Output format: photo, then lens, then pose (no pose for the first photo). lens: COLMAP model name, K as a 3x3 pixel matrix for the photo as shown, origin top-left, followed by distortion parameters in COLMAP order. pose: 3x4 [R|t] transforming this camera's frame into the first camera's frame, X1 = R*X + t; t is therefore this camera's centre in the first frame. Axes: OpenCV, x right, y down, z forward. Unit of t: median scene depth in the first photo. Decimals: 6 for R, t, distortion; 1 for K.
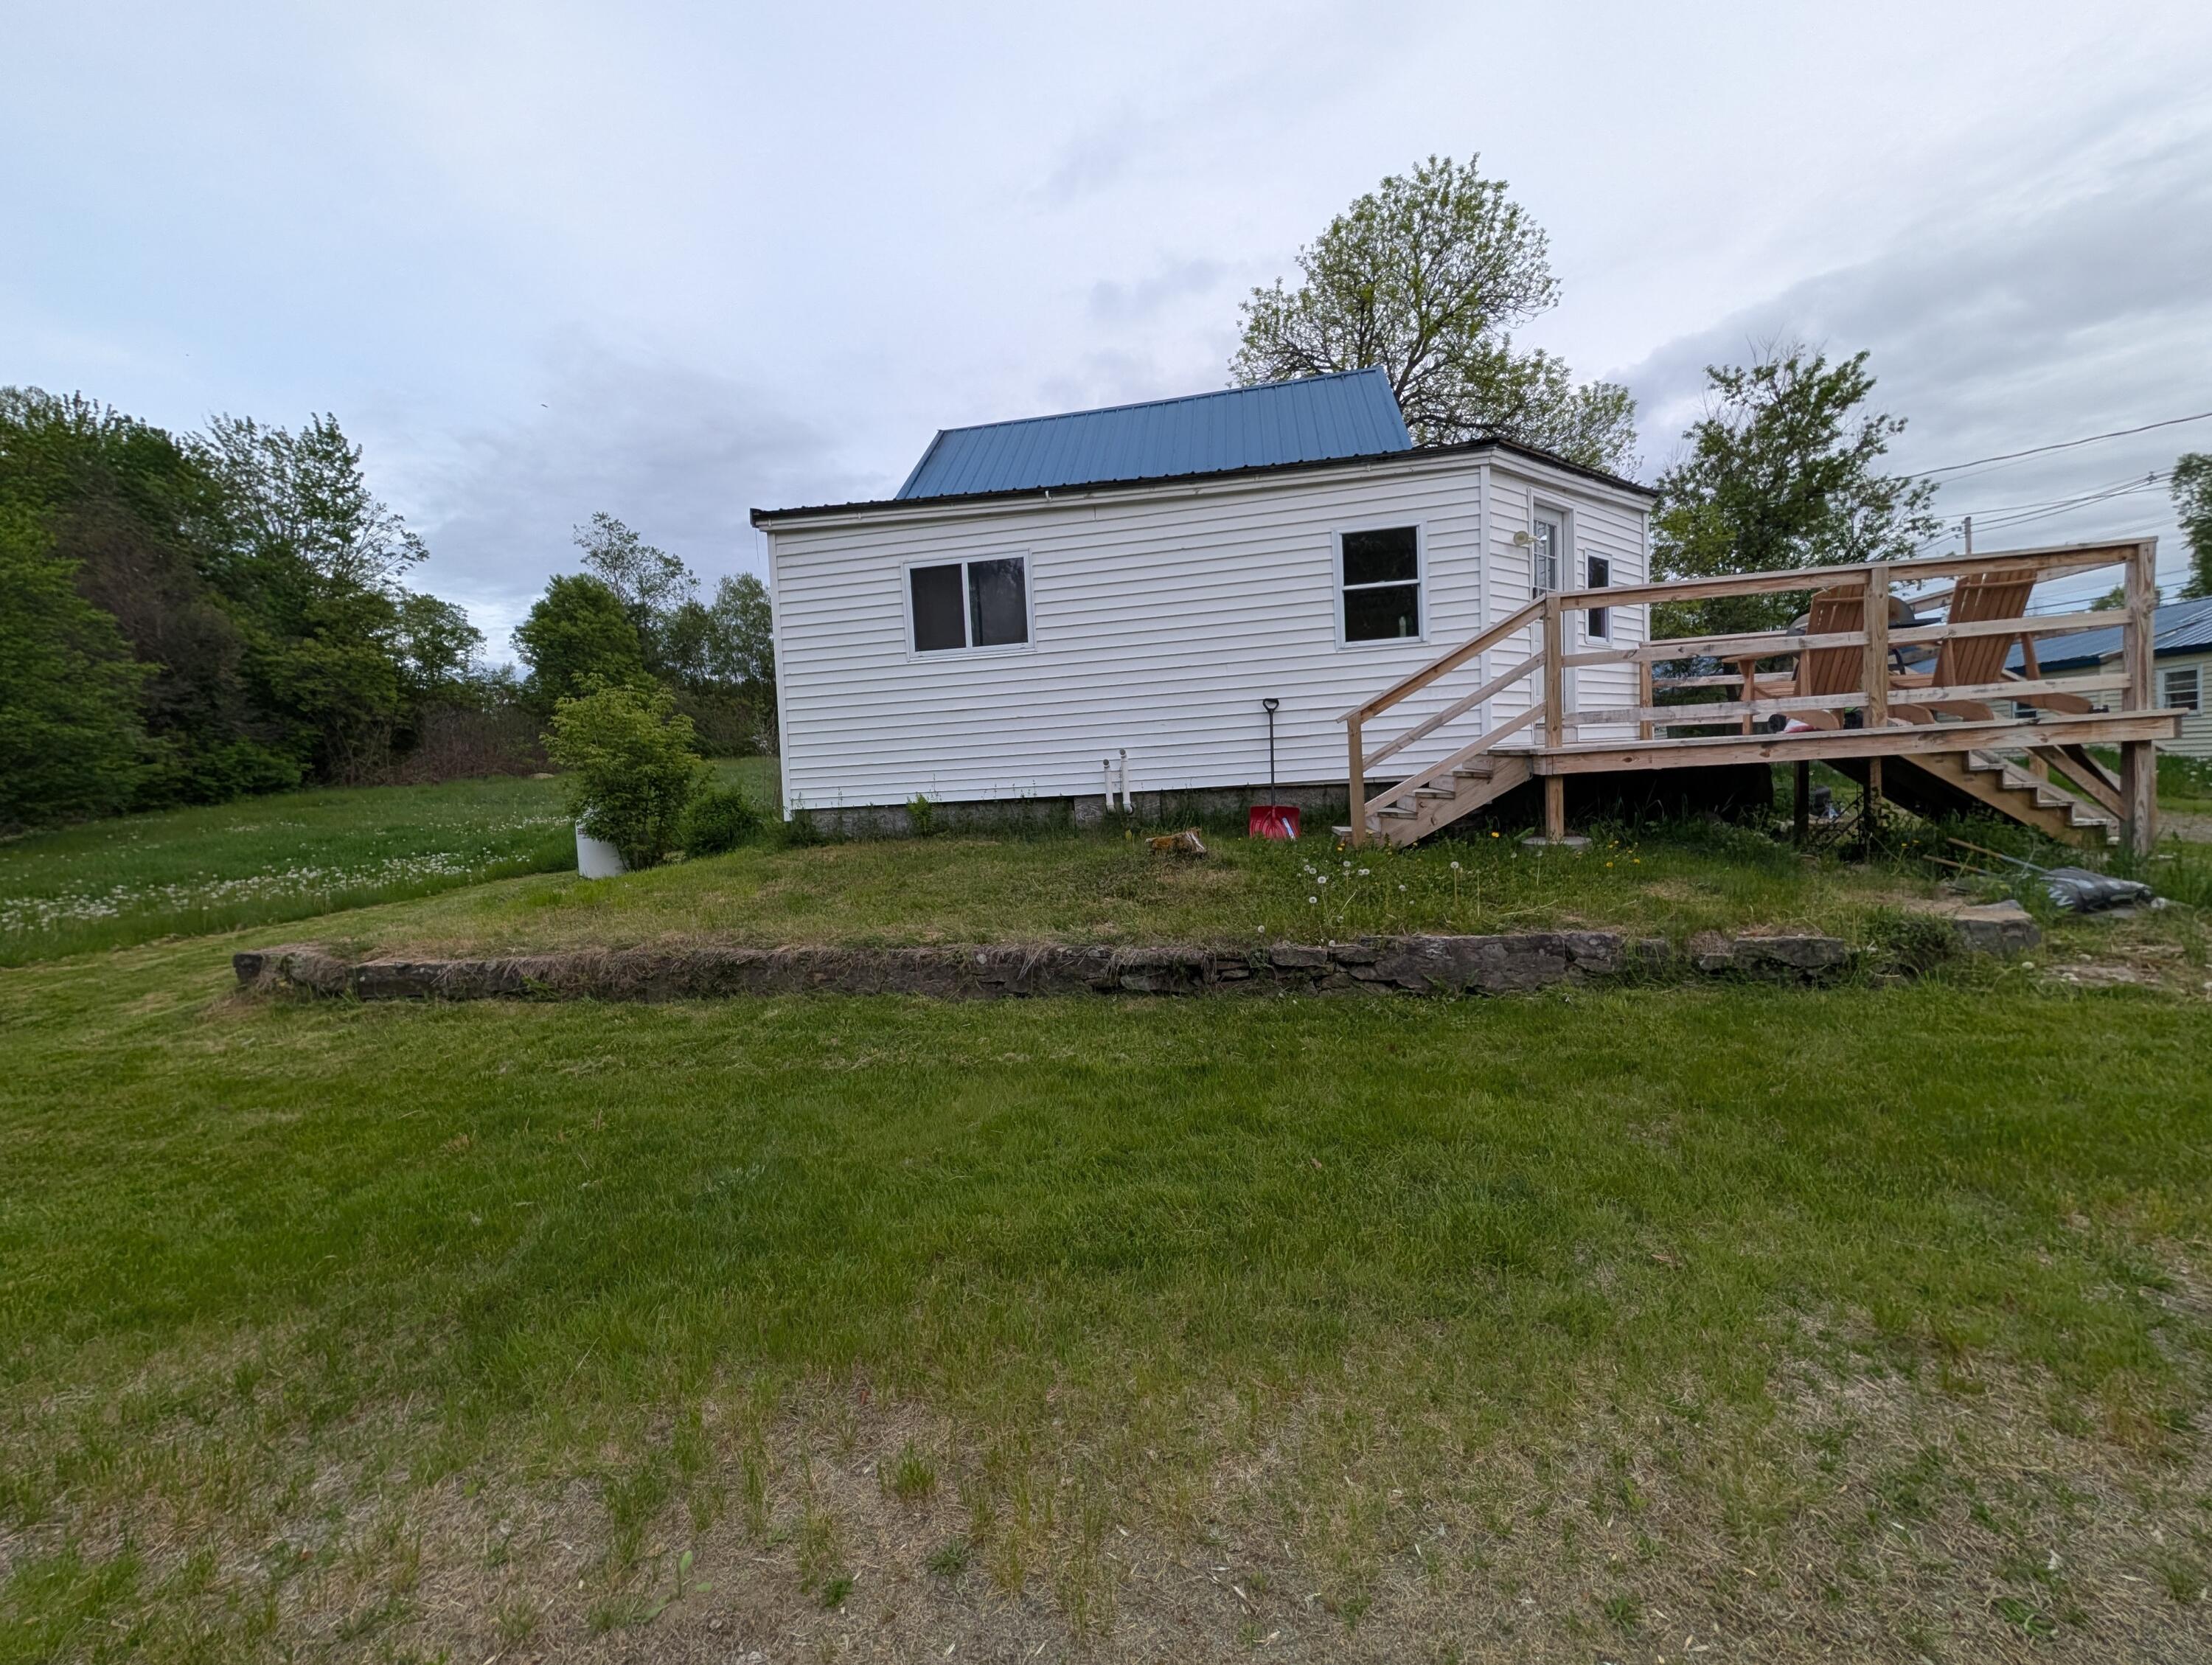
lens RADIAL K [[850.7, 0, 1108.3], [0, 850.7, 827.8], [0, 0, 1]] dist [0.000788, 0.000236]
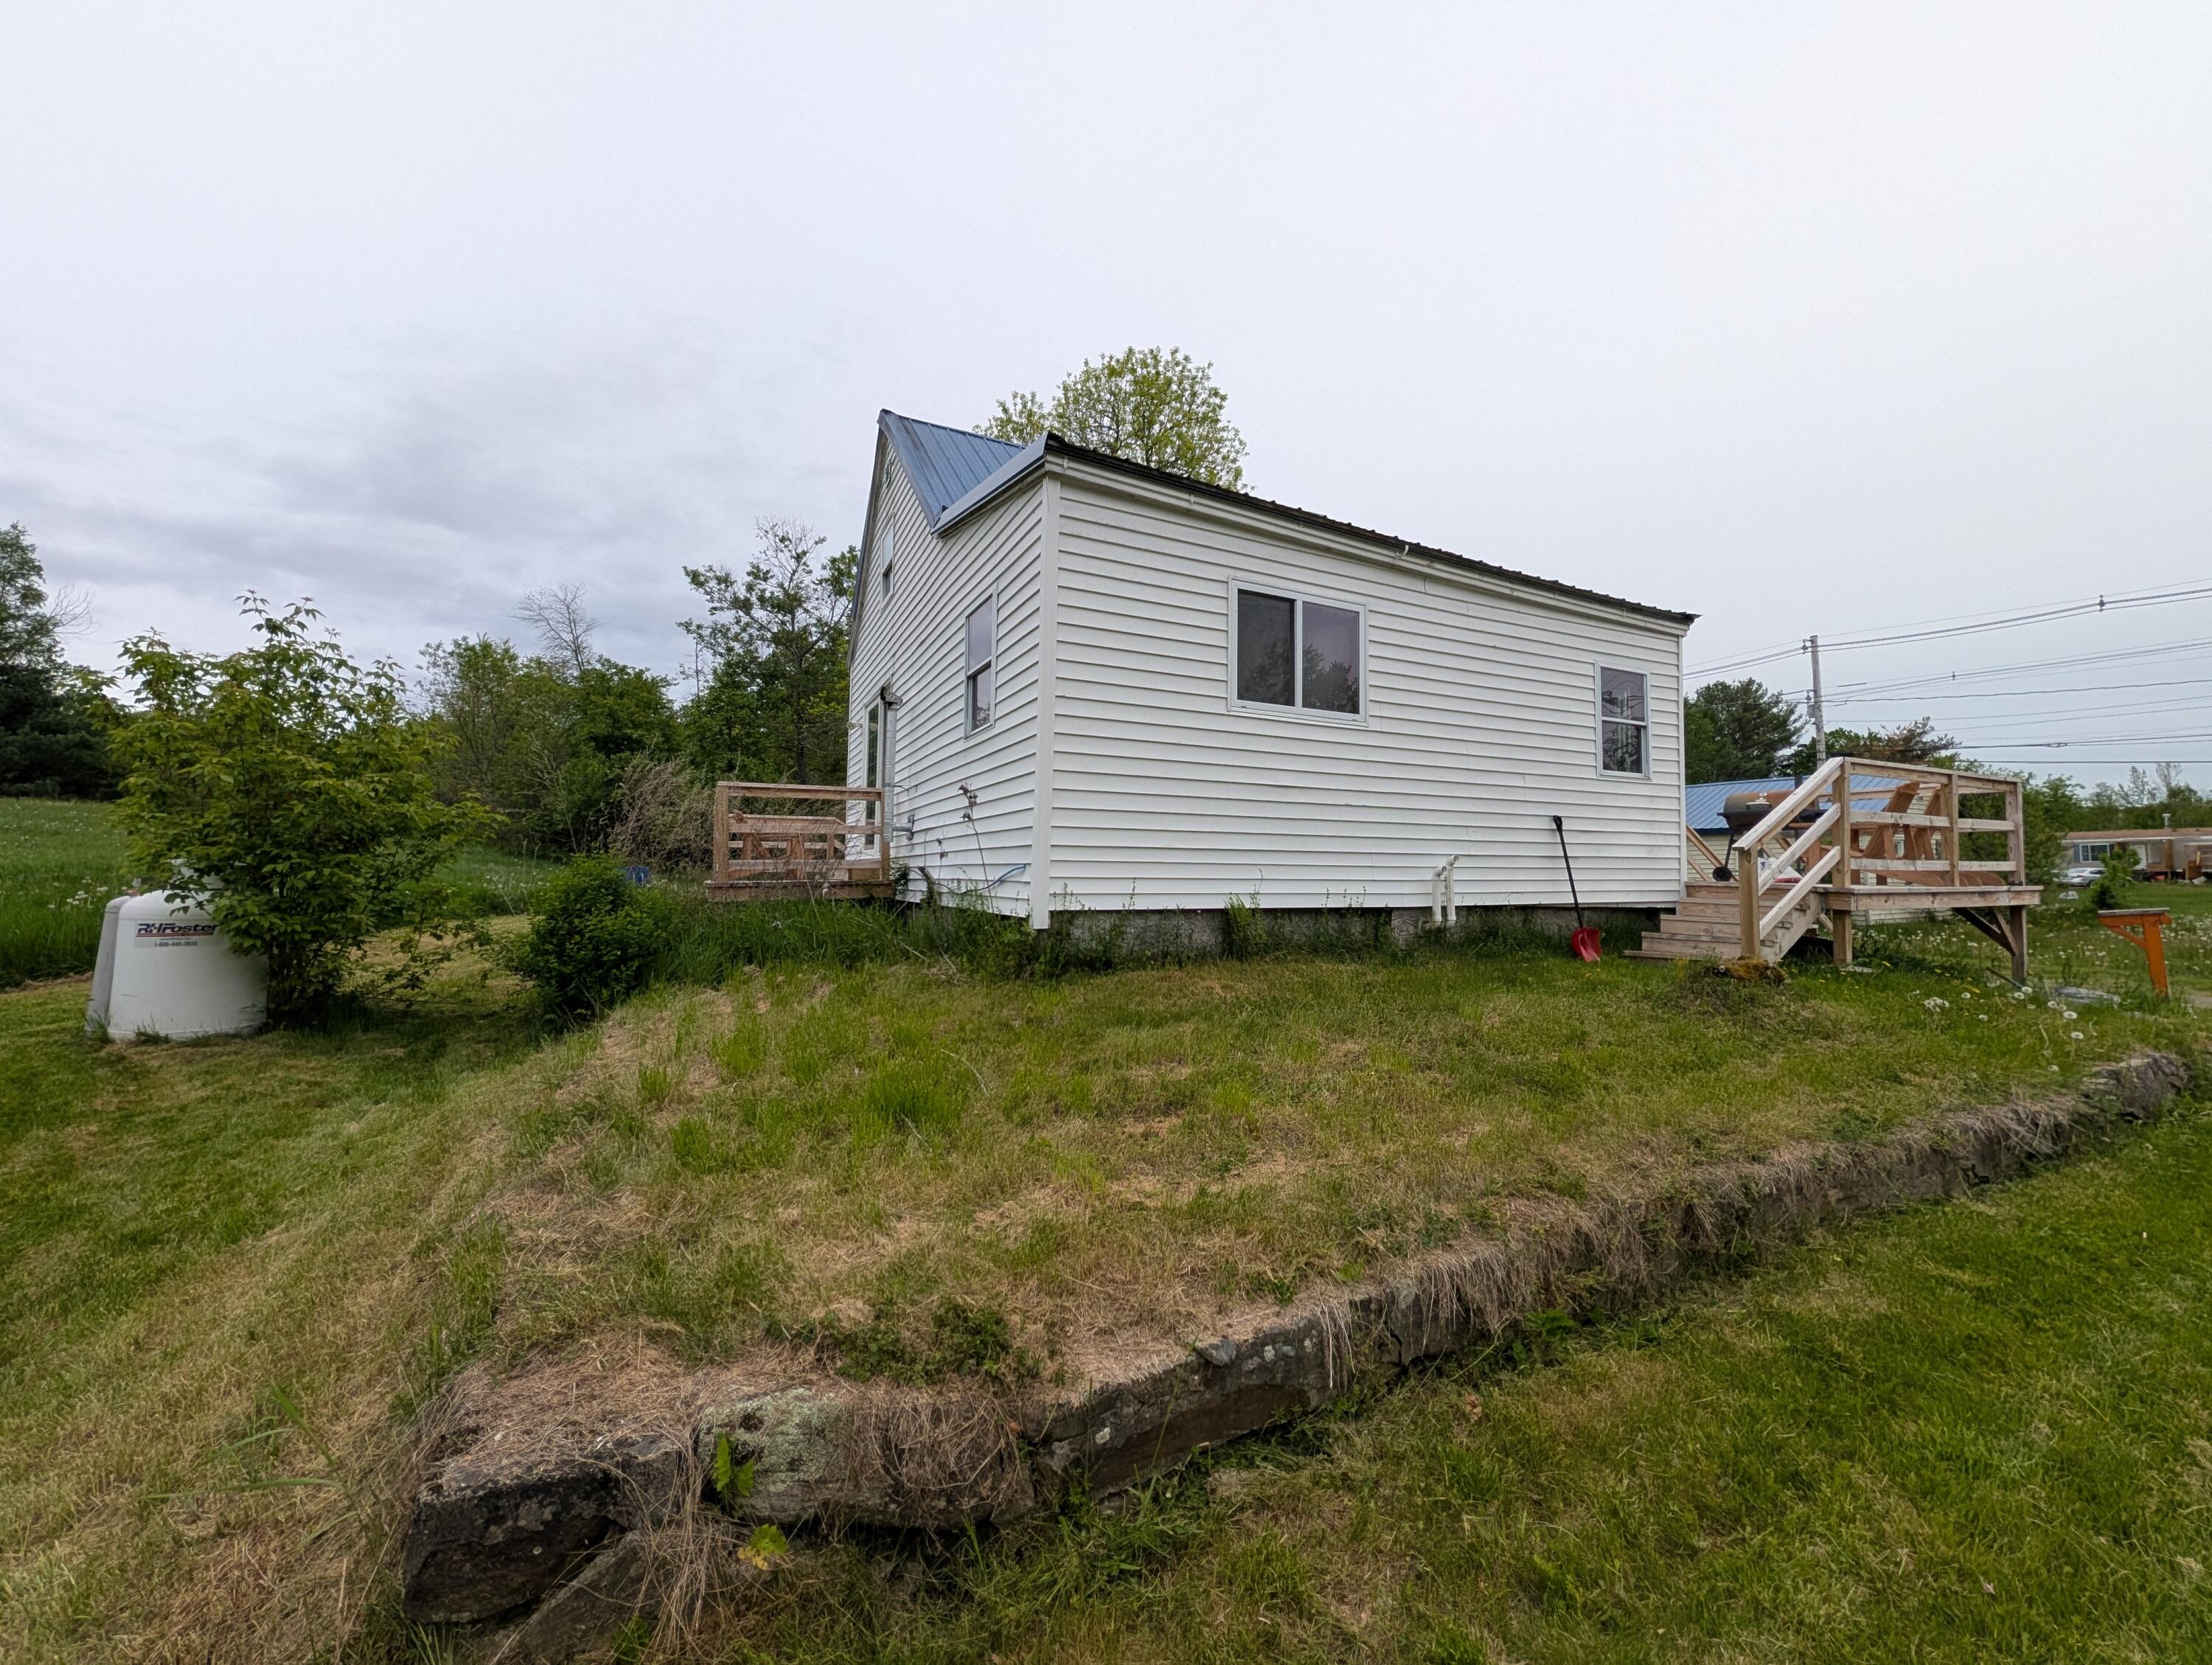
lens RADIAL K [[850.7, 0, 1119.3], [0, 850.7, 826.8], [0, 0, 1]] dist [0.000788, 0.000236]
pose [[0.800727, 0.095925, 0.591299, -0.749440], [-0.020370, 0.990885, -0.133165, -0.000371], [-0.598683, 0.094584, 0.795382, 0.508625]]
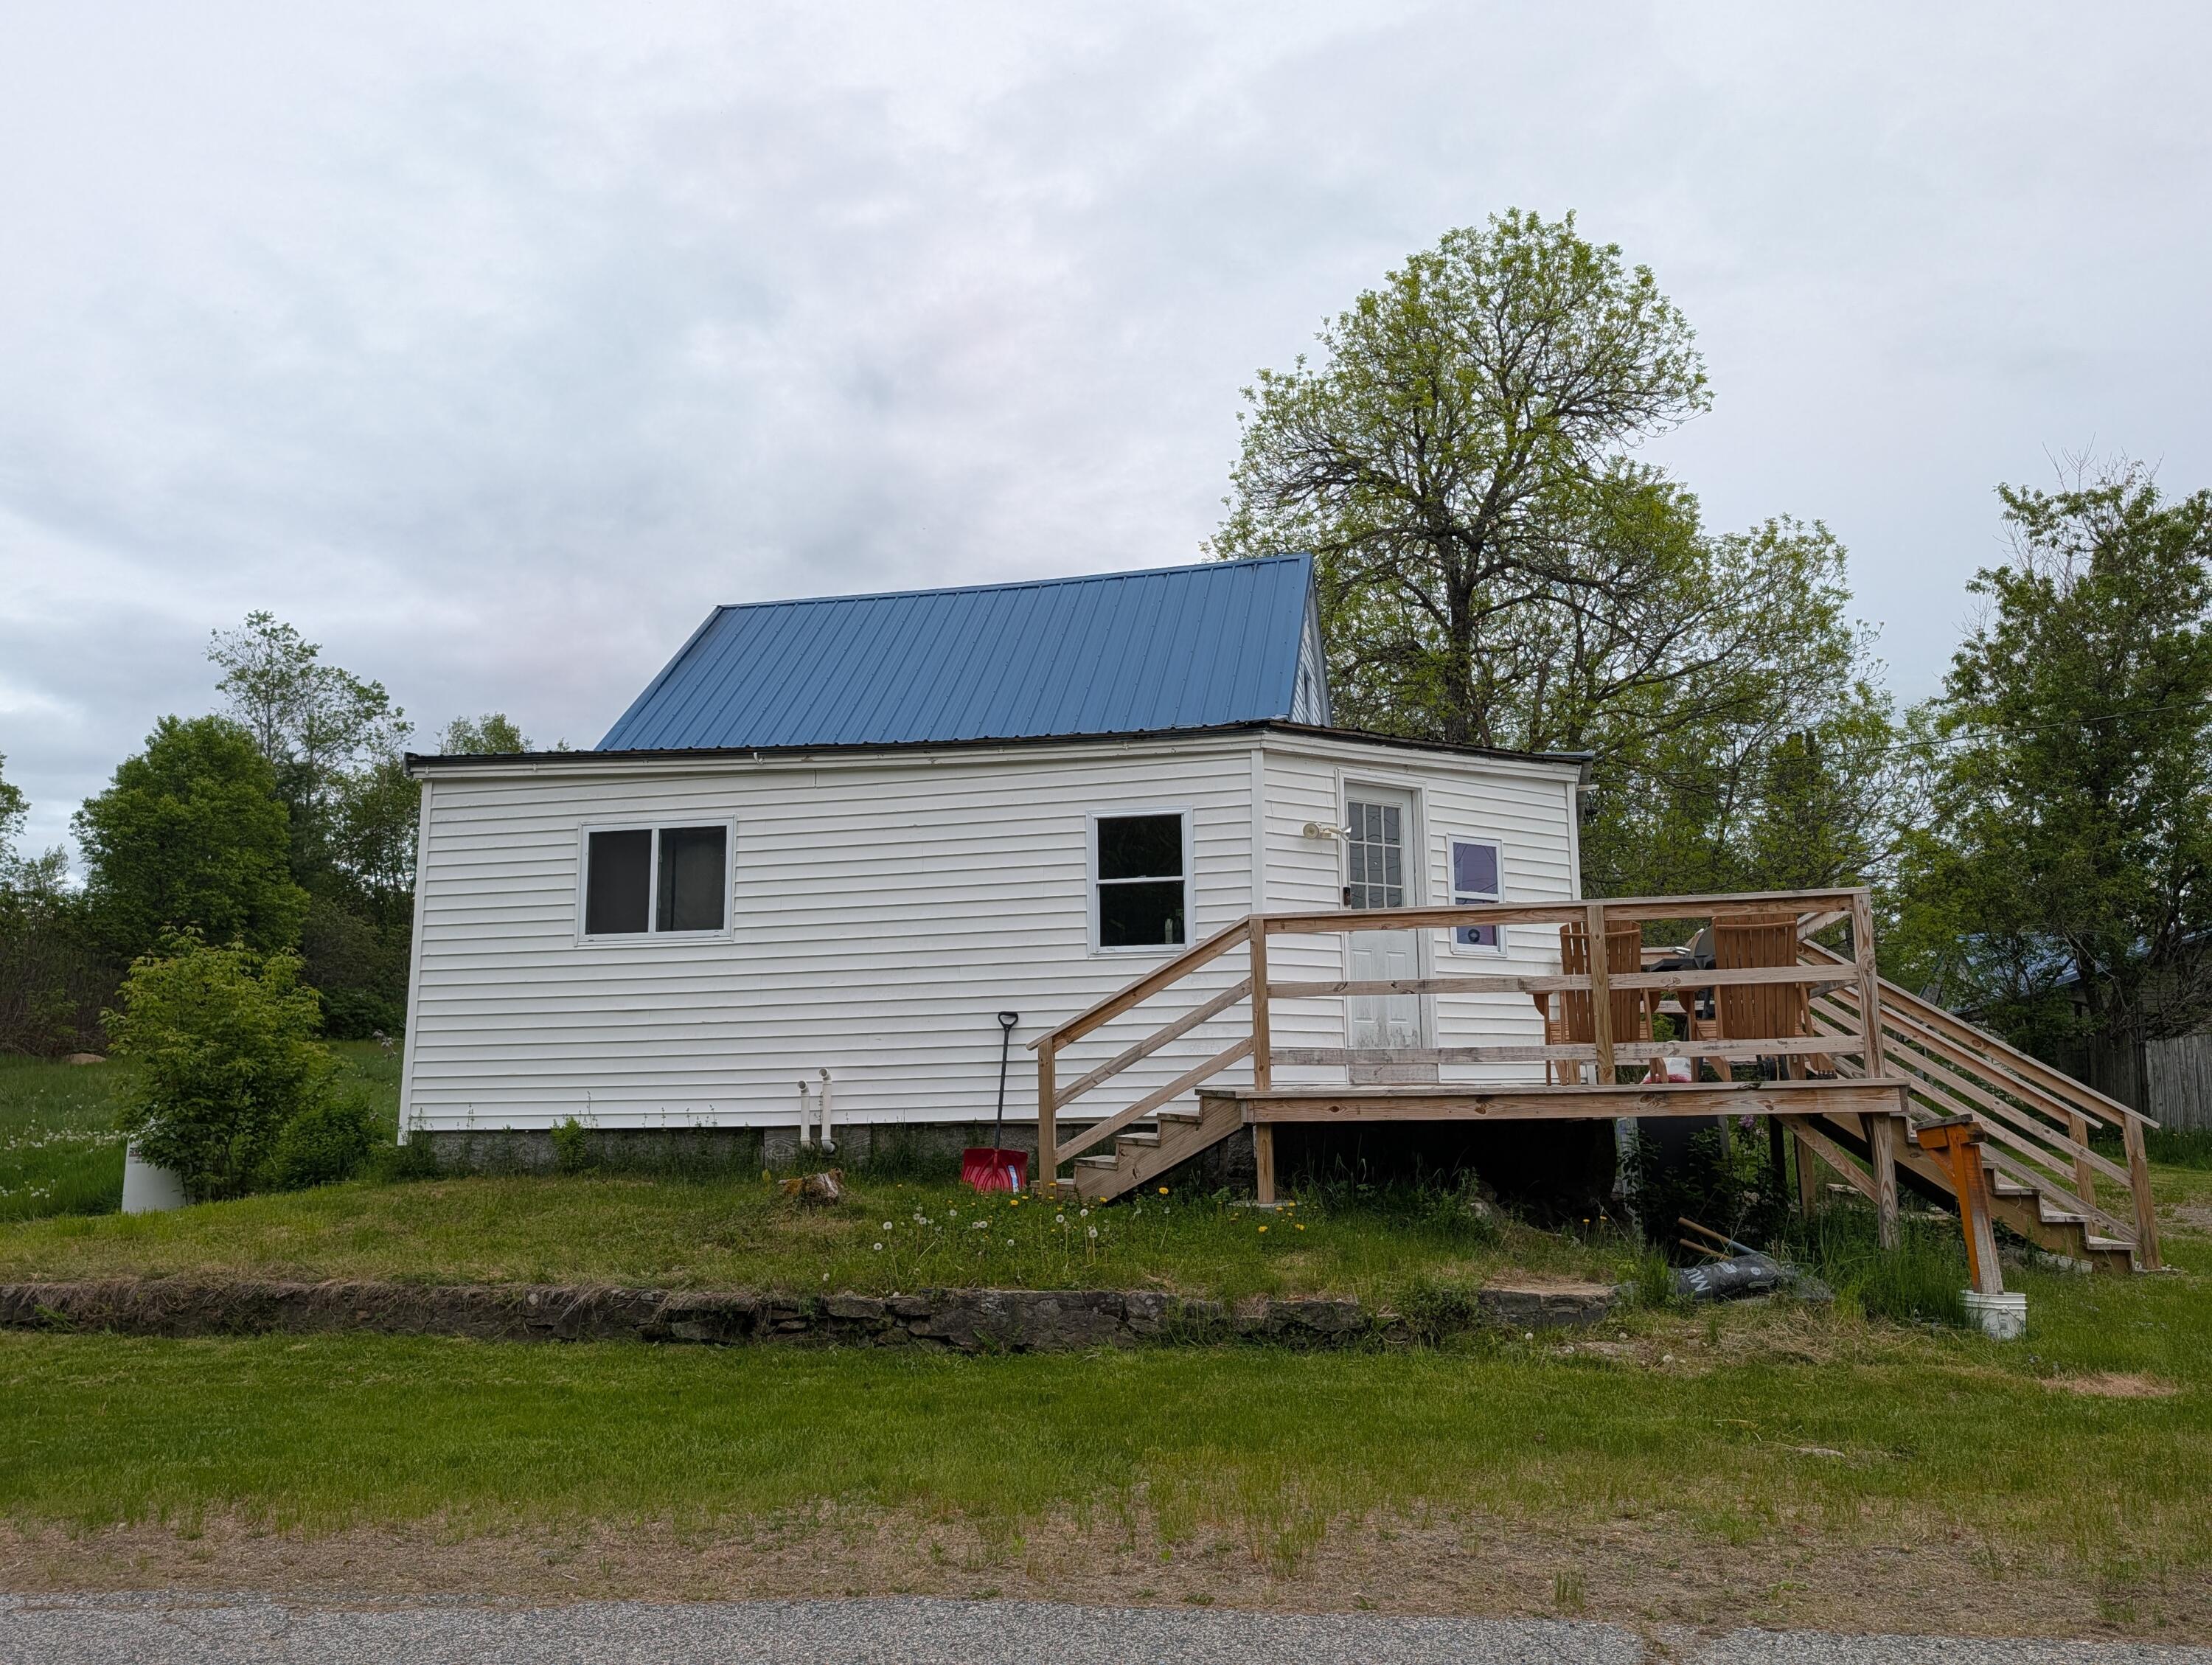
lens RADIAL K [[1643.9, 0, 1108.8], [0, 1643.9, 831.3], [0, 0, 1]] dist [0.016675, -0.017841]
pose [[0.998637, 0.035009, -0.038704, 0.325873], [-0.042630, 0.975013, -0.218019, 0.013556], [0.030104, 0.219372, 0.975177, -0.518745]]
